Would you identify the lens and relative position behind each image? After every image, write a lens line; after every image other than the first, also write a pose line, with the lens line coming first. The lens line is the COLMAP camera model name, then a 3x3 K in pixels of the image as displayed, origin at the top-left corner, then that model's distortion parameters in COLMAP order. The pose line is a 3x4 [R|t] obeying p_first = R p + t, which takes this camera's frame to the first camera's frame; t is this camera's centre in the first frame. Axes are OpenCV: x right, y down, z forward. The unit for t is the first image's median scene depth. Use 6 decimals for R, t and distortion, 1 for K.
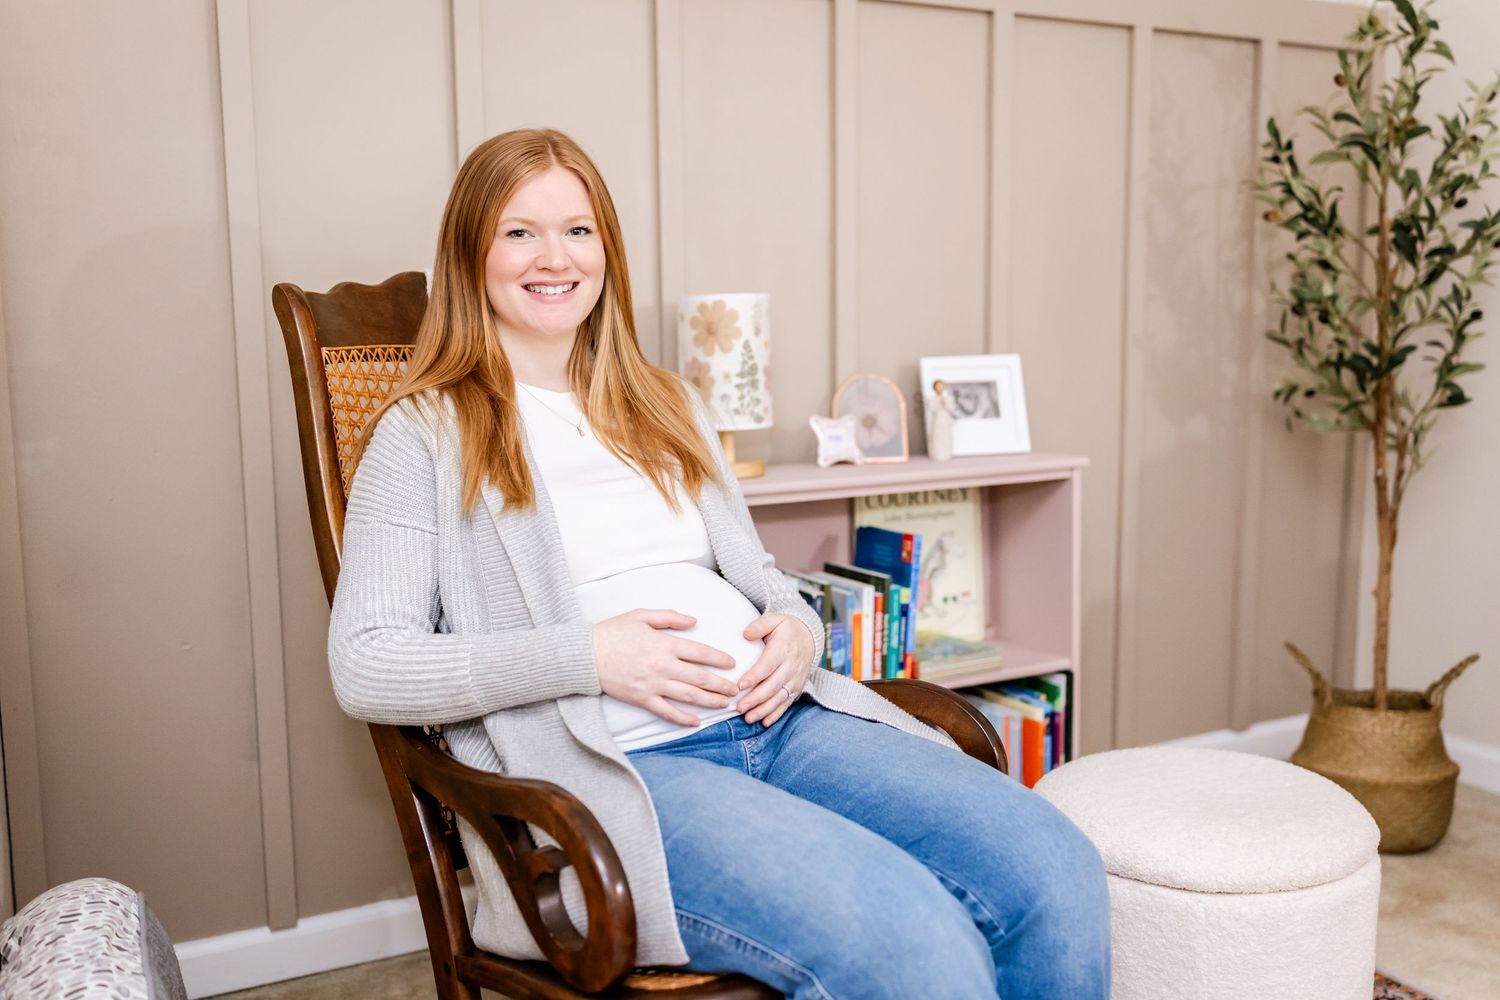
lens RADIAL K [[1405.1, 0, 750.0], [0, 1405.1, 500.0], [0, 0, 1]] dist [0.117067, -0.112090]
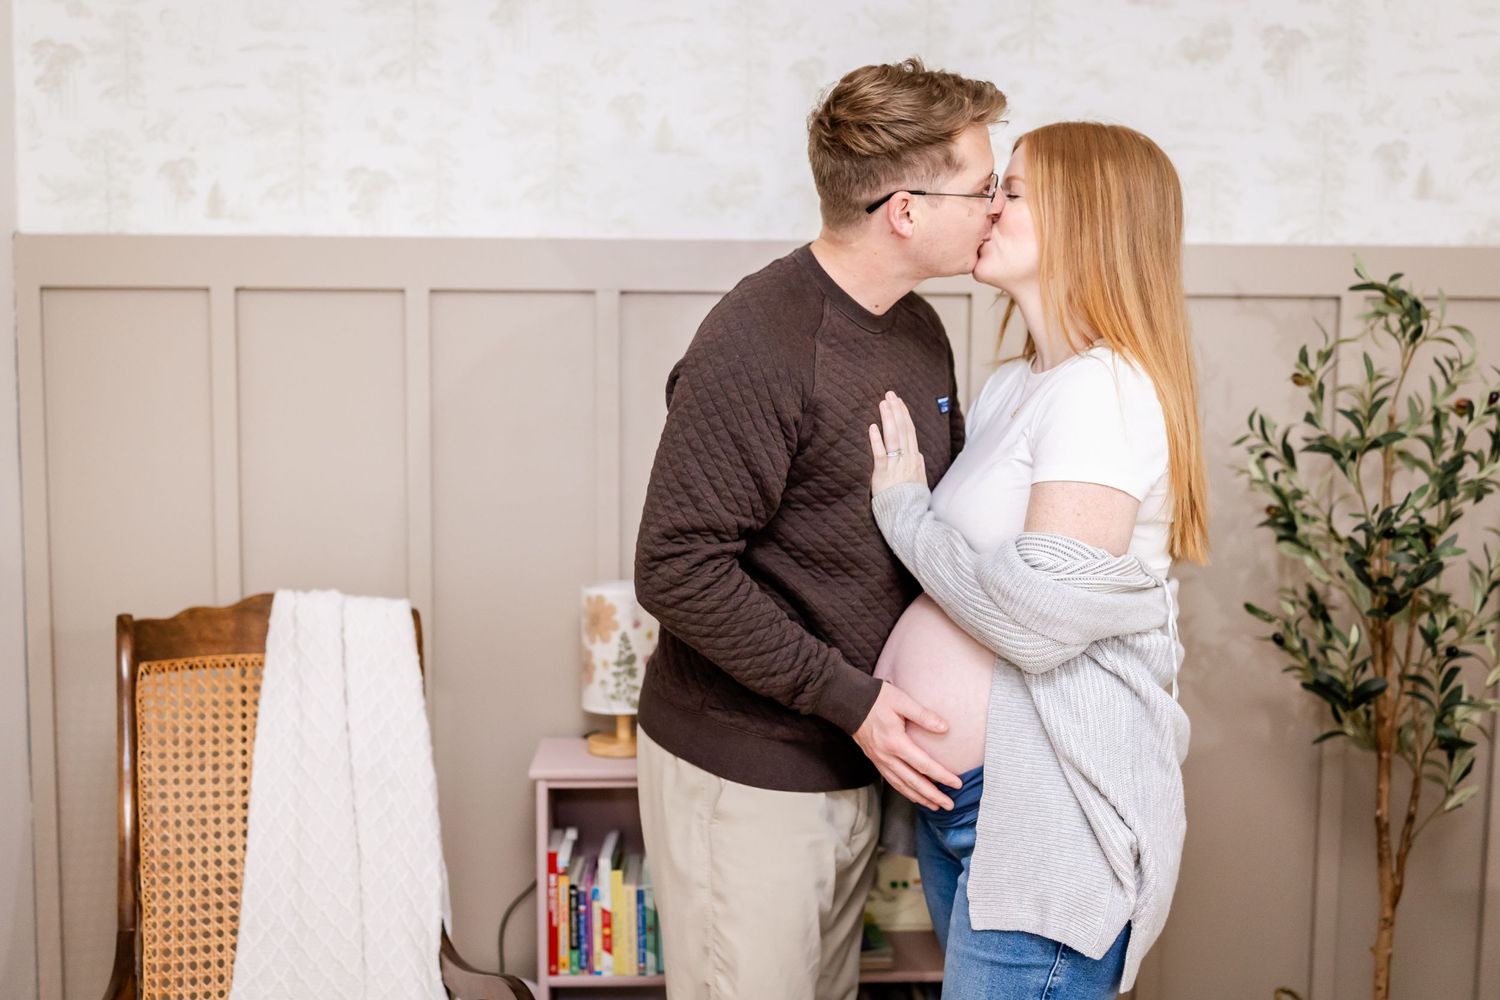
lens RADIAL K [[1503.4, 0, 738.7], [0, 1503.4, 524.1], [0, 0, 1]] dist [0.014037, -0.022986]
pose [[0.894065, 0.050270, -0.445107, 0.587476], [-0.065890, 0.997633, -0.019677, -0.180096], [0.443064, 0.046920, 0.895261, 0.002291]]
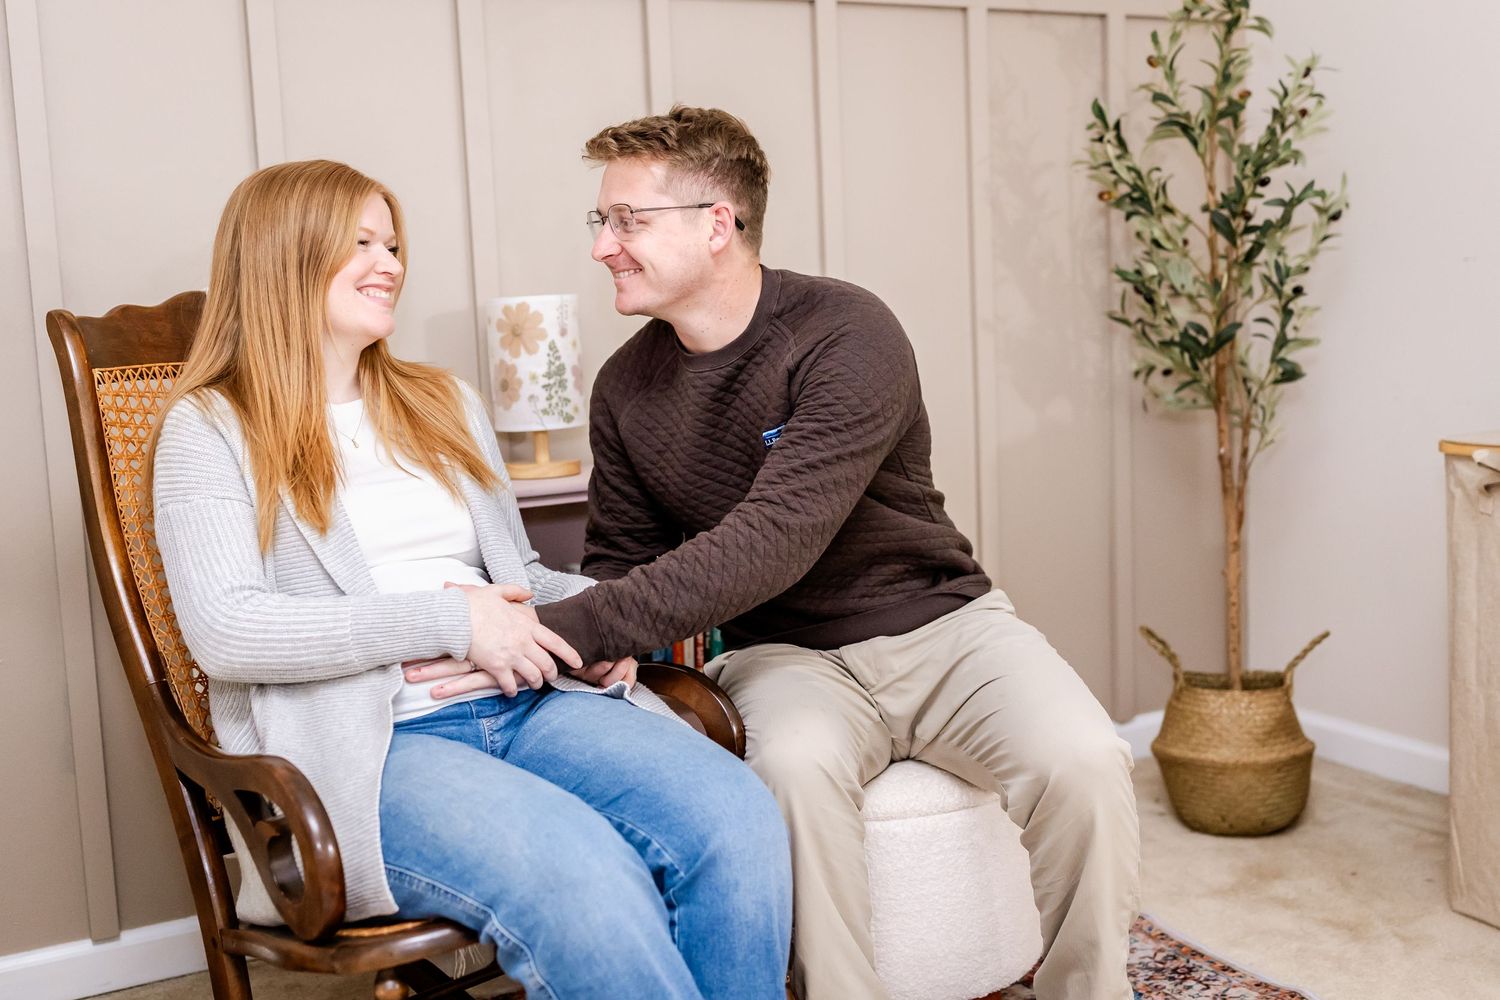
lens RADIAL K [[1641.4, 0, 745.2], [0, 1641.4, 471.5], [0, 0, 1]] dist [0.088415, -0.025440]
pose [[0.999351, -0.034462, -0.010467, 0.145552], [0.034249, 0.999217, -0.019825, 0.008044], [0.011142, 0.019453, 0.999749, -0.176428]]
